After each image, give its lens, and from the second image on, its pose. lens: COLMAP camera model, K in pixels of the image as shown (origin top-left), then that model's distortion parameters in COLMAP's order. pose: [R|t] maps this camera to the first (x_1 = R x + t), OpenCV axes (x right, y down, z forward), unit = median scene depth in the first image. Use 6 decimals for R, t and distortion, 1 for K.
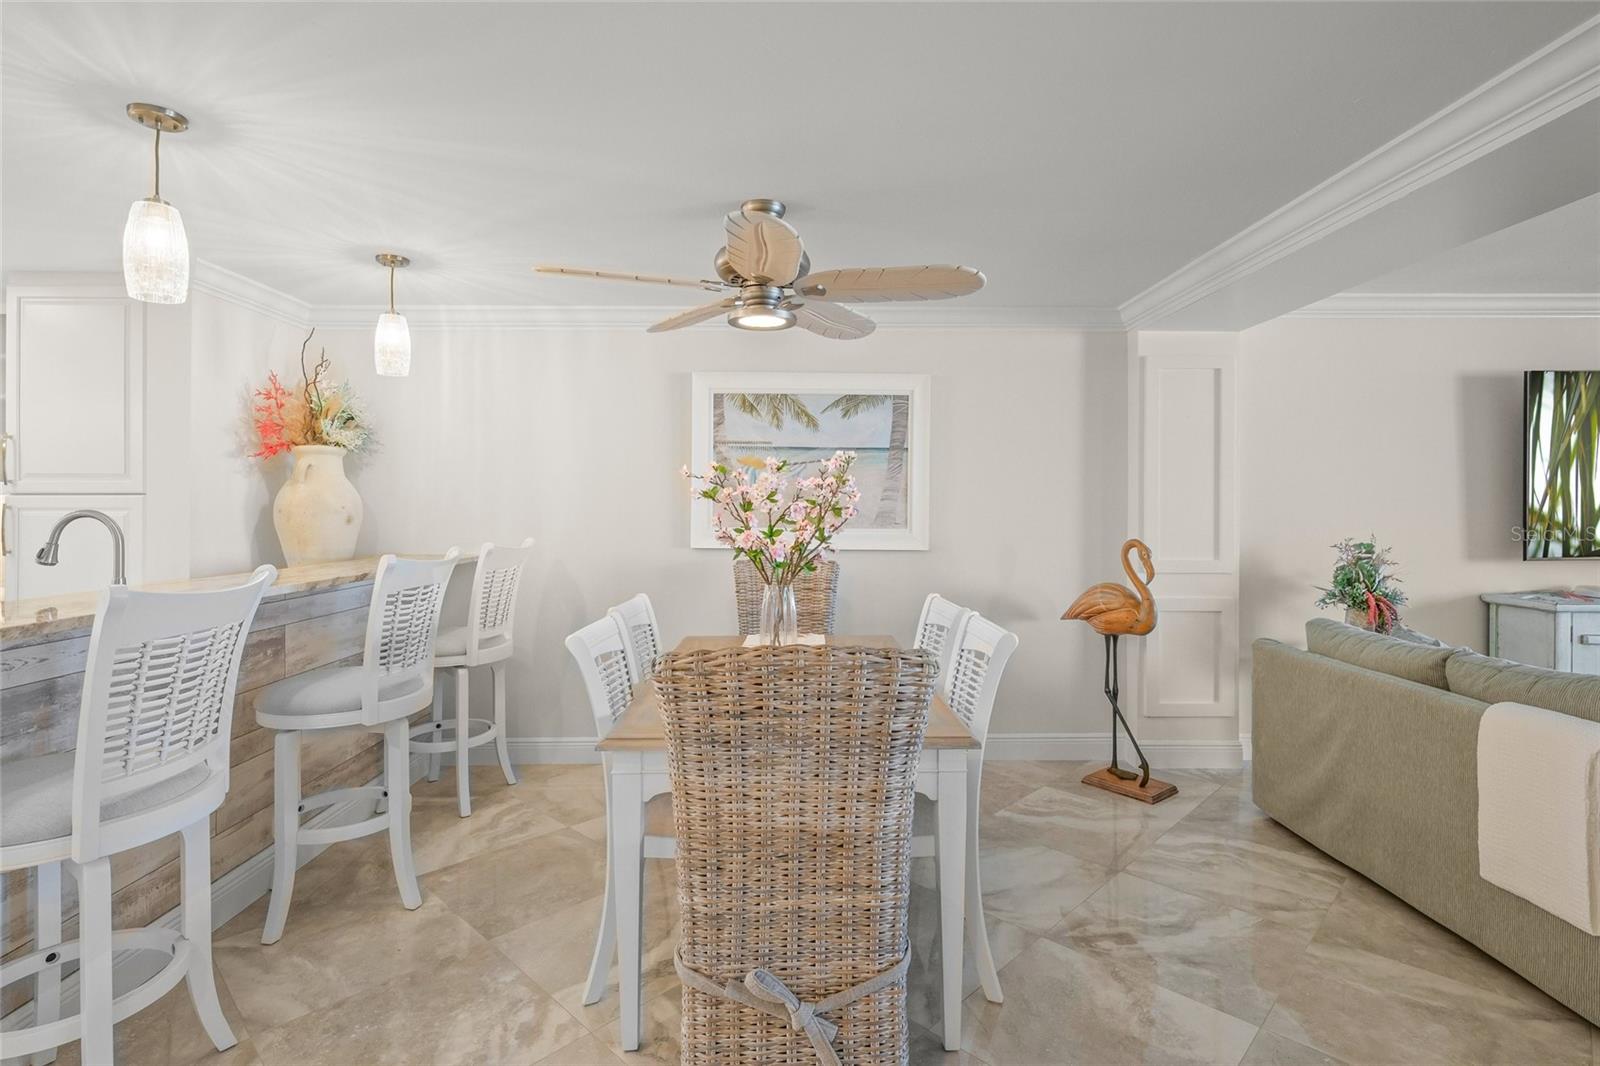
lens RADIAL K [[782.8, 0, 794.5], [0, 782.8, 508.0], [0, 0, 1]] dist [0.003325, -0.001870]
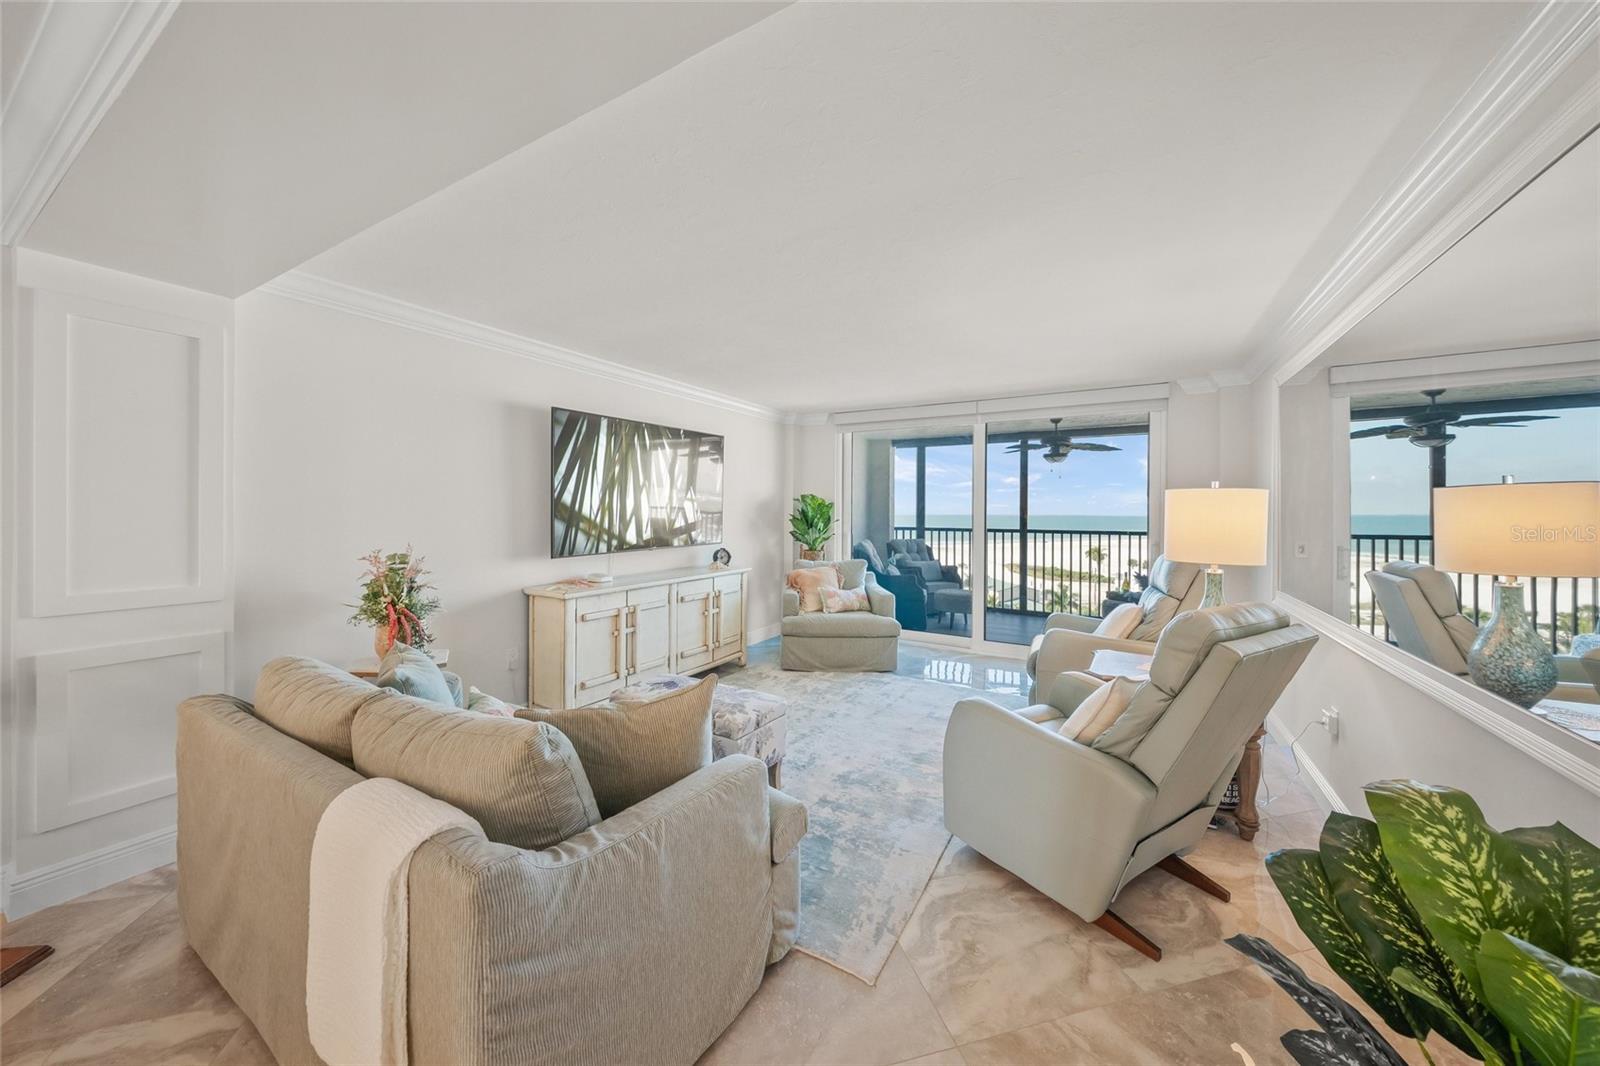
lens RADIAL K [[545.4, 0, 811.6], [0, 545.4, 506.6], [0, 0, 1]] dist [-0.002720, -0.000011]
pose [[0.506678, 0.008357, 0.862095, 0.420793], [-0.006326, 0.999962, -0.005976, -0.013660], [-0.862112, -0.002425, 0.506712, 0.221689]]
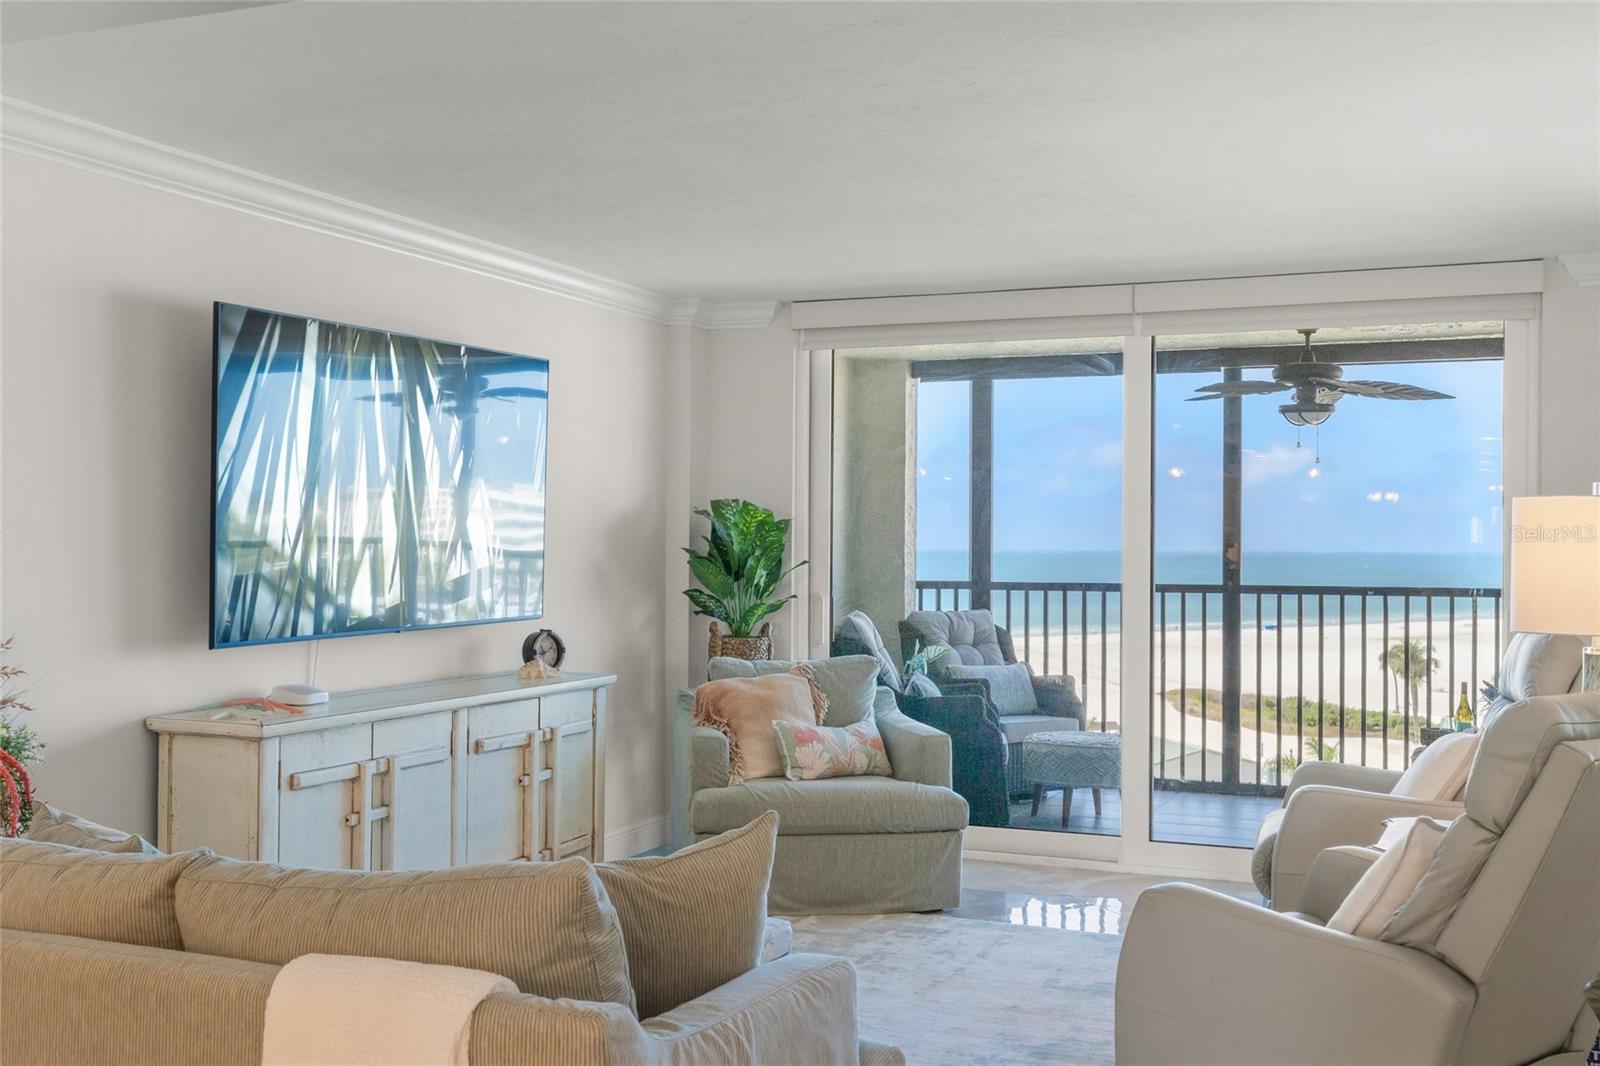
lens RADIAL K [[1645.4, 0, 800.6], [0, 1645.4, 529.4], [0, 0, 1]] dist [-0.004023, 0.000000]
pose [[0.393026, 0.008359, 0.919489, 0.047583], [-0.005513, 0.999962, -0.006734, -0.010609], [-0.919511, -0.002422, 0.393057, 0.190880]]
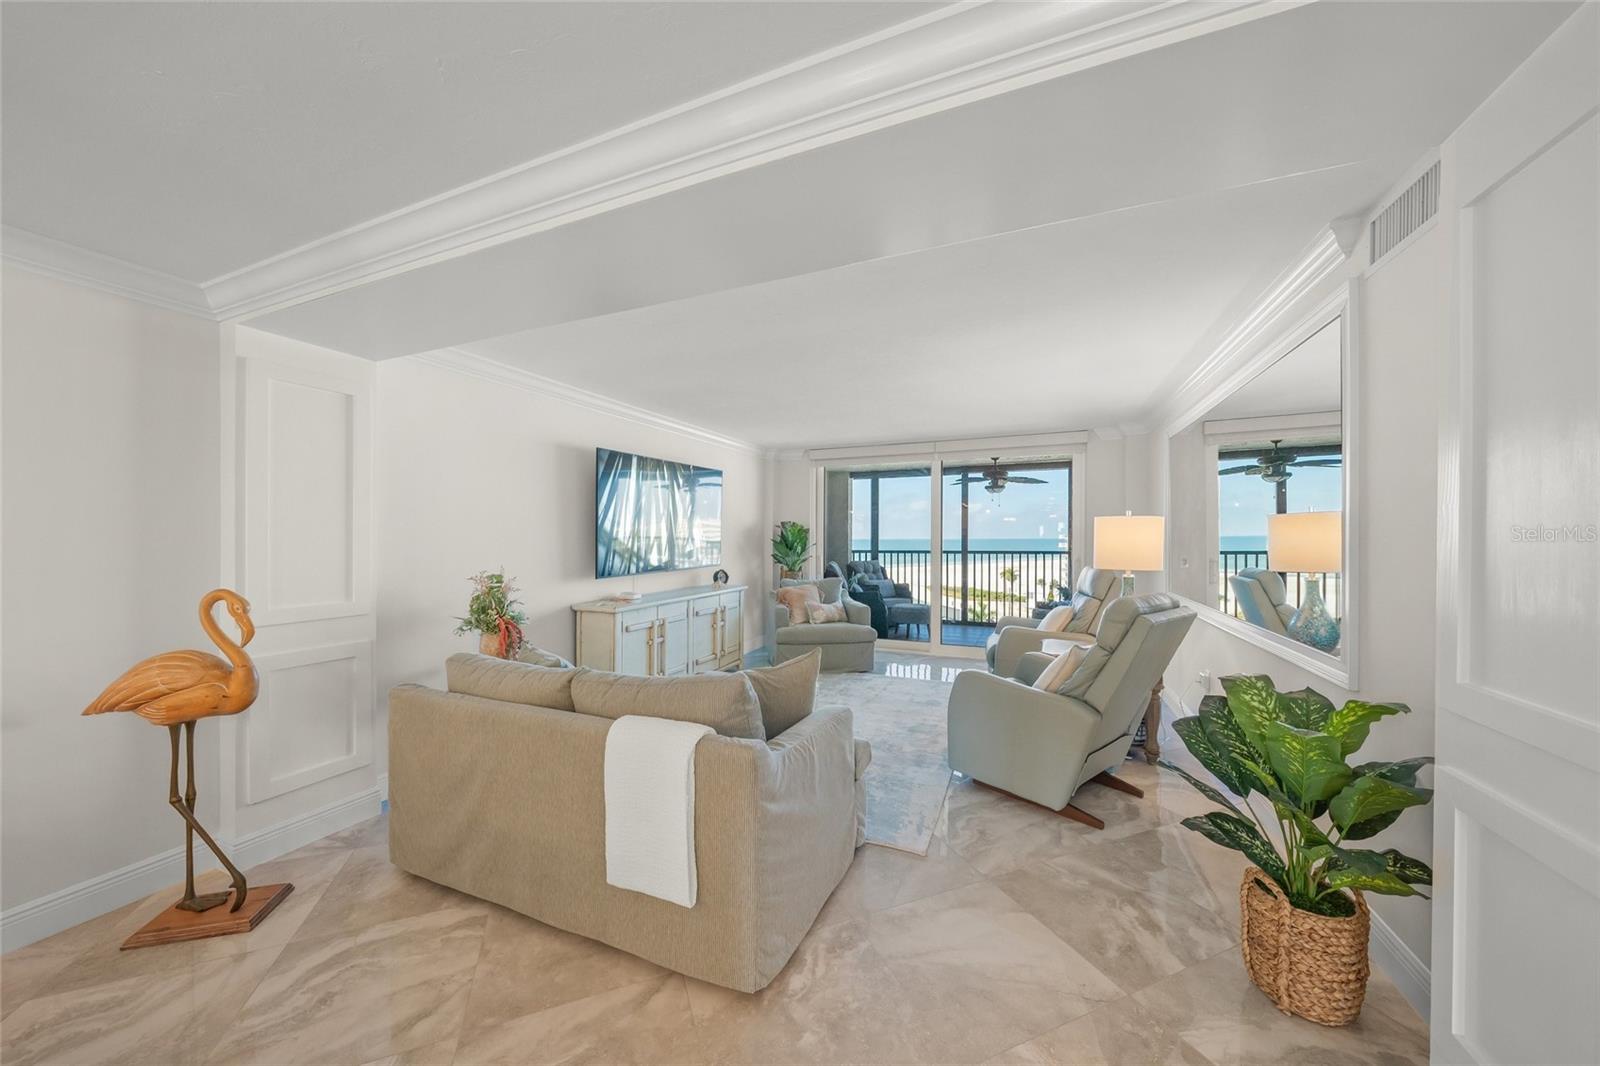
lens RADIAL K [[545.4, 0, 801.5], [0, 545.4, 535.9], [0, 0, 1]] dist [-0.002720, -0.000011]
pose [[0.396850, -0.000674, 0.917883, 0.175456], [0.002779, 0.999996, -0.000467, -0.010523], [-0.917879, 0.002736, 0.396850, 0.277311]]
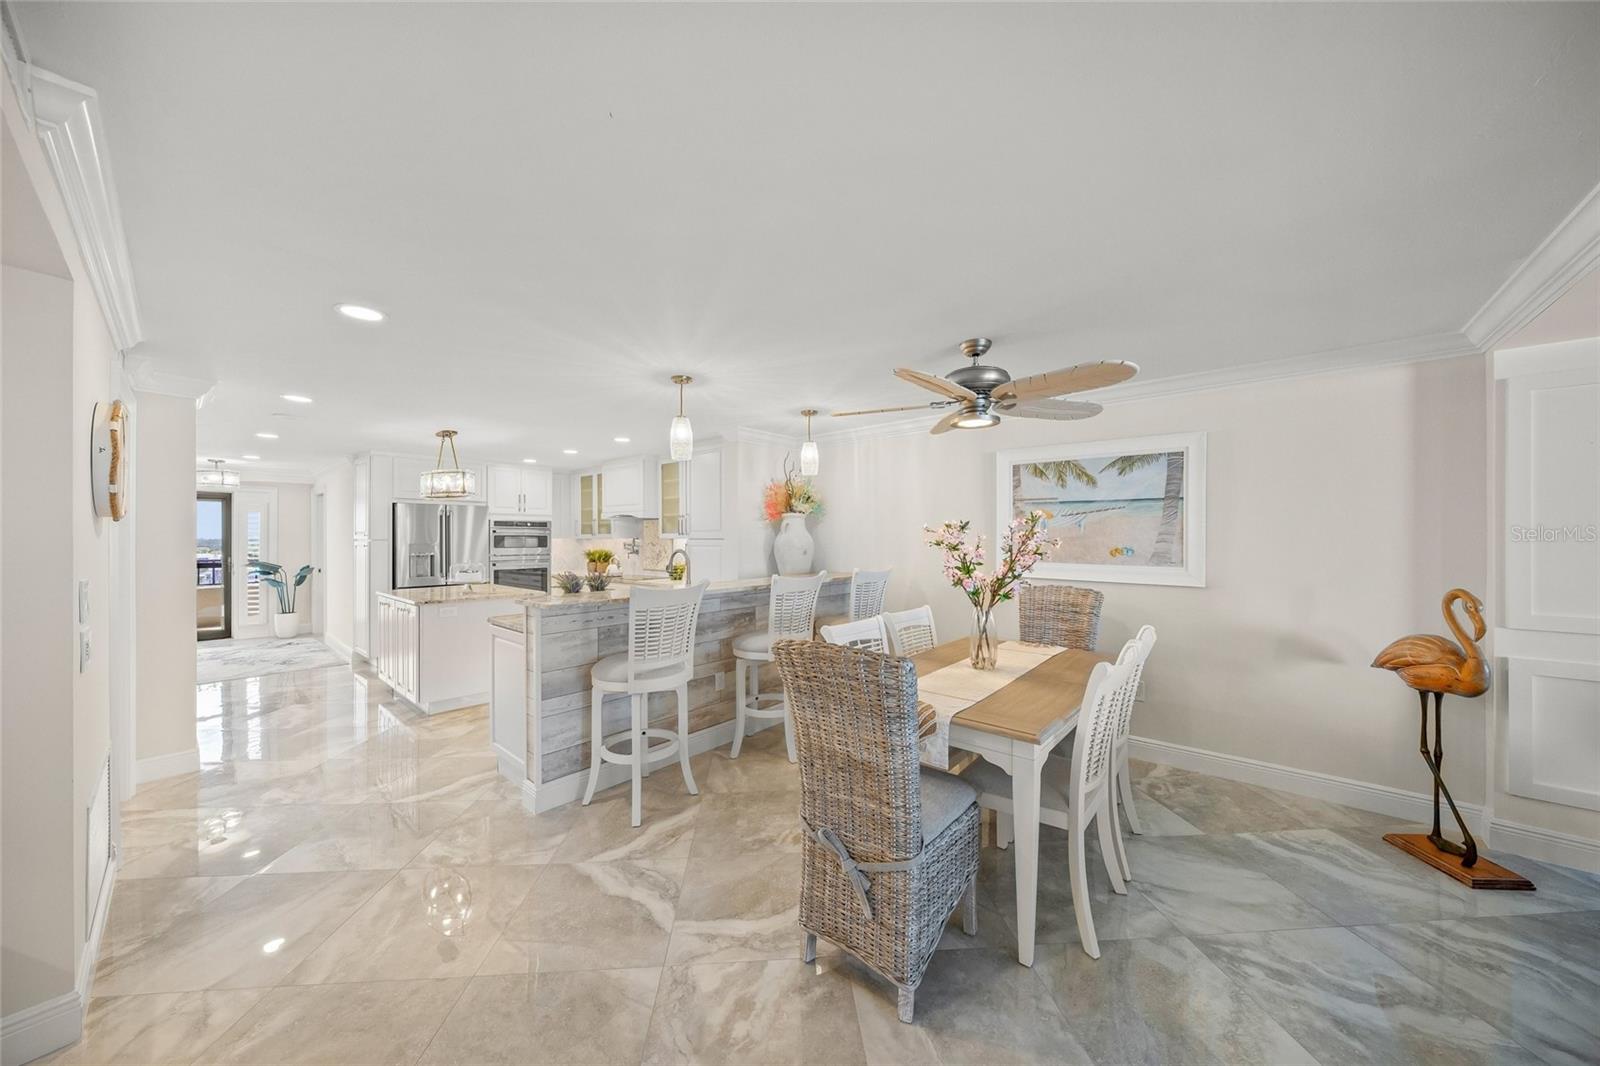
lens RADIAL K [[545.4, 0, 795.5], [0, 545.4, 538.1], [0, 0, 1]] dist [-0.002720, -0.000011]
pose [[0.741216, -0.000593, -0.671266, 0.292442], [0.003062, 0.999992, 0.002498, -0.022945], [0.671260, -0.003907, 0.741212, 0.026877]]
